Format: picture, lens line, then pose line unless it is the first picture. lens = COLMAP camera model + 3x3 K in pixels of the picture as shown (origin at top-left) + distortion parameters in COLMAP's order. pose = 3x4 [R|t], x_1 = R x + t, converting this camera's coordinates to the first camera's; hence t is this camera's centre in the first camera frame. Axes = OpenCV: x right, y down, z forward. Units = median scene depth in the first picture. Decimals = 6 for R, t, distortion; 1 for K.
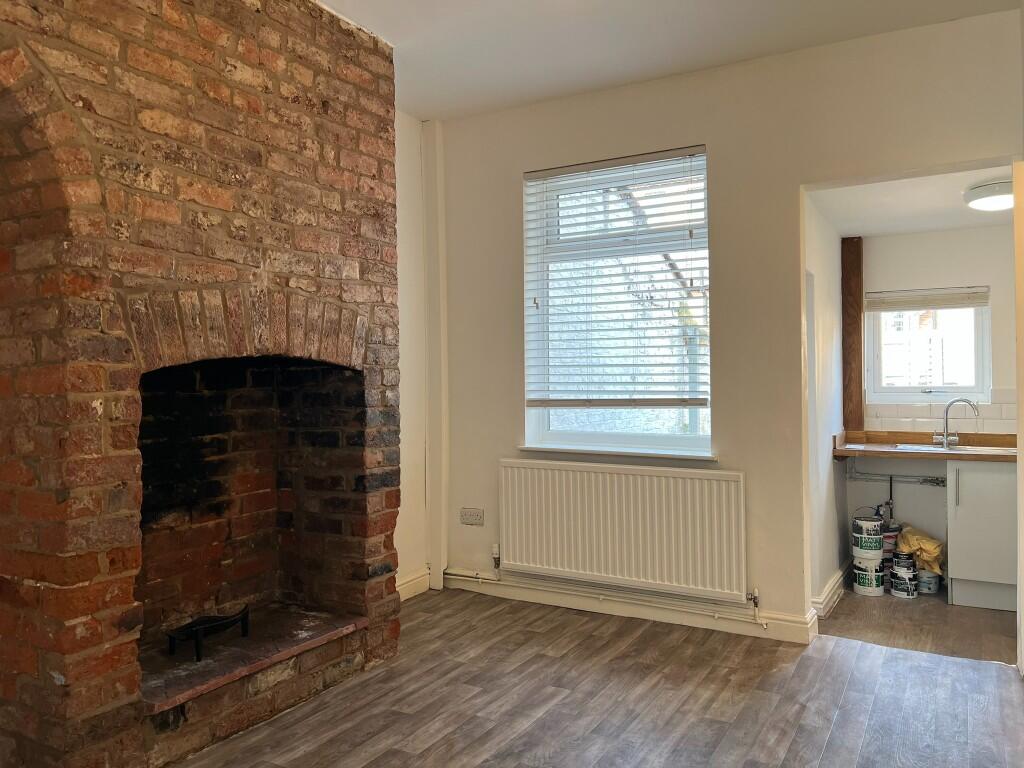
lens RADIAL K [[768.2, 0, 512.0], [0, 768.2, 384.0], [0, 0, 1]] dist [0.000548, 0.000165]
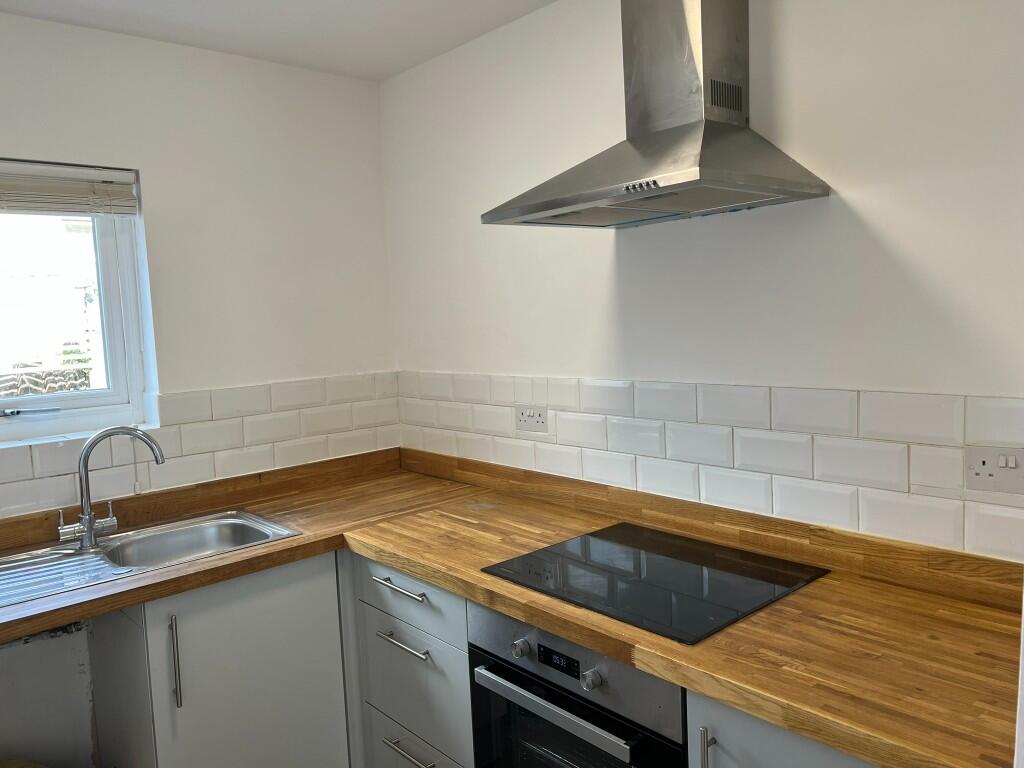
lens RADIAL K [[768.2, 0, 512.0], [0, 768.2, 384.0], [0, 0, 1]] dist [0.000548, 0.000165]
pose [[0.320221, -0.094359, 0.942632, 0.263873], [0.051256, 0.995295, 0.082219, -0.030376], [-0.945955, 0.021988, 0.323551, 0.674347]]
